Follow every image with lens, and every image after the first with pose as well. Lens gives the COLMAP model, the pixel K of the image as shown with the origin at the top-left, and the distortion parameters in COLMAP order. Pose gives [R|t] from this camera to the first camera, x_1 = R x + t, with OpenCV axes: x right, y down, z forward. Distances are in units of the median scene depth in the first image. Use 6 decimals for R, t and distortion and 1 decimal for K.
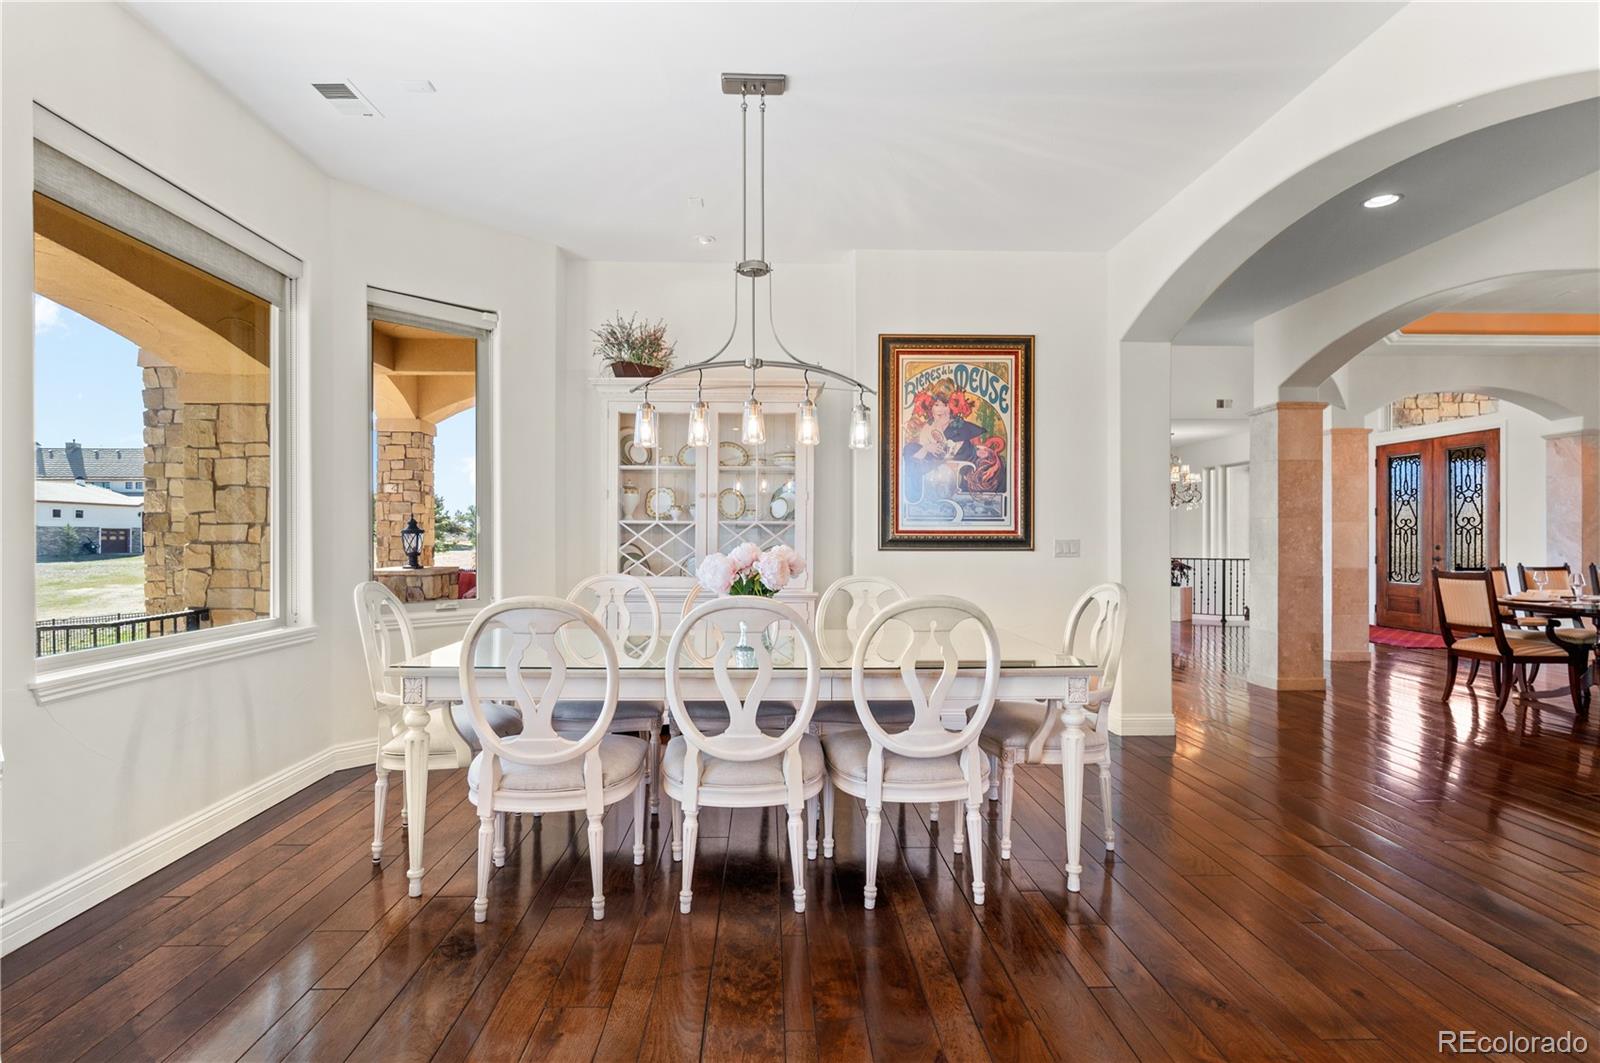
lens RADIAL K [[797.9, 0, 803.3], [0, 797.9, 540.4], [0, 0, 1]] dist [-0.004623, 0.000456]
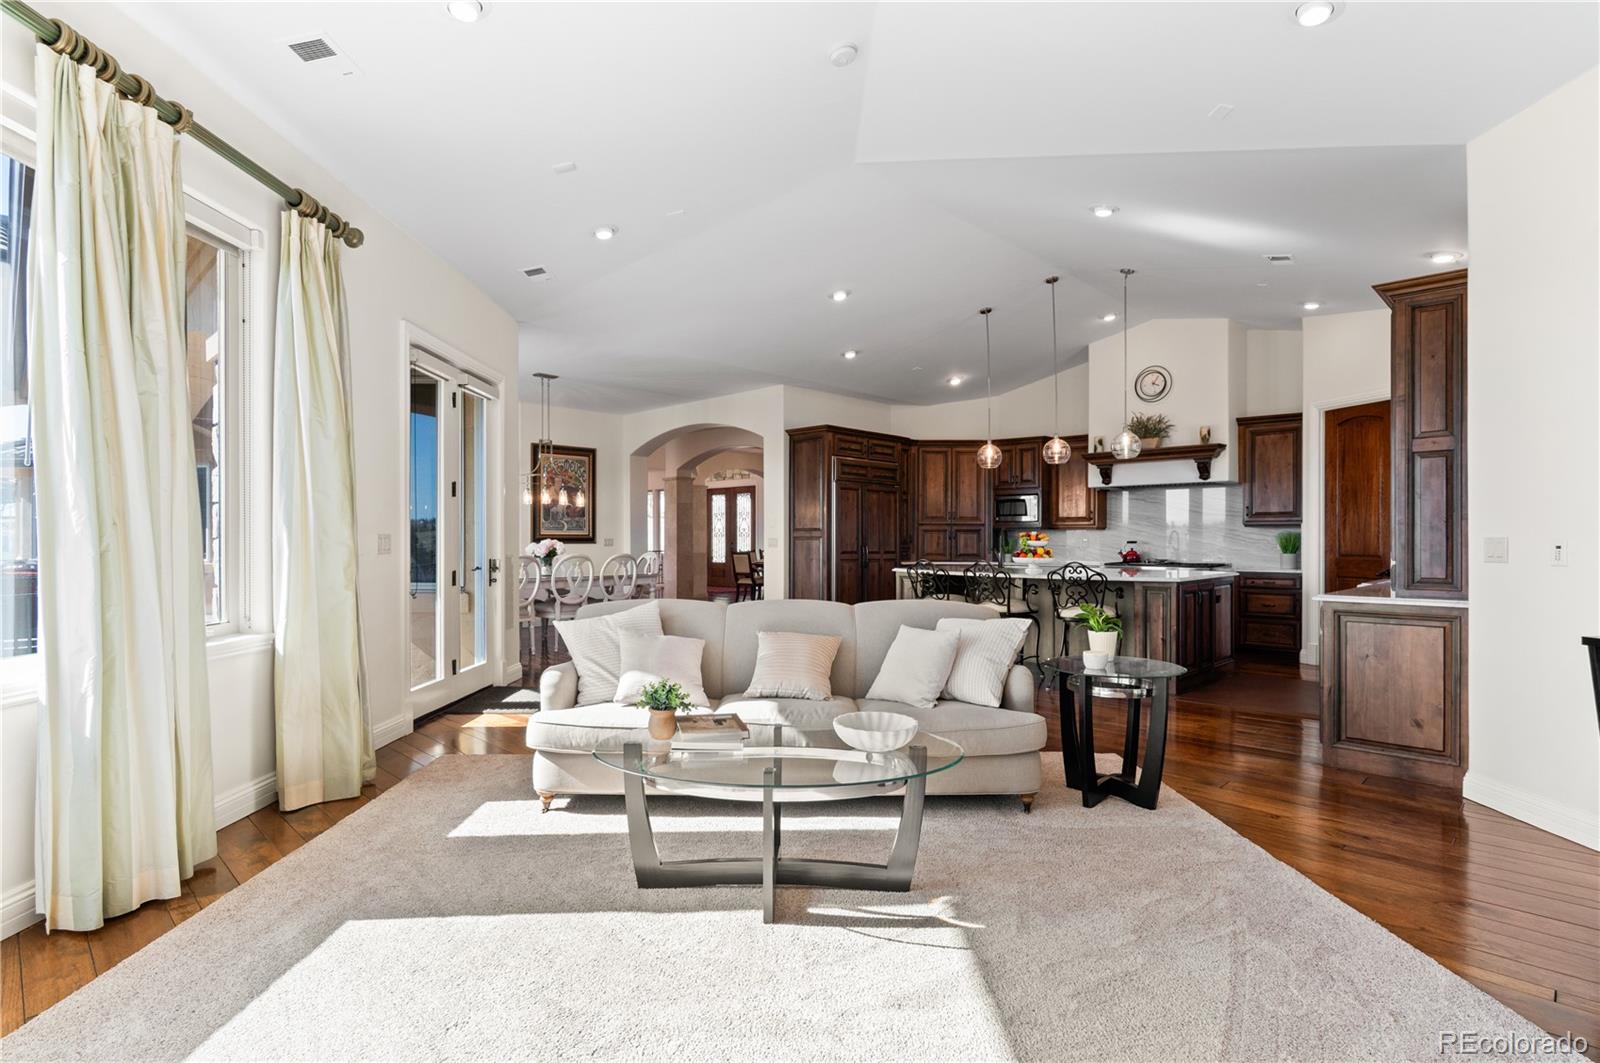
lens RADIAL K [[797.9, 0, 797.8], [0, 797.9, 538.4], [0, 0, 1]] dist [-0.004623, 0.000456]
pose [[0.718094, -0.003922, 0.695935, -0.877229], [0.005124, 0.999987, 0.000349, 0.000807], [-0.695927, 0.003315, 0.718105, -1.030408]]
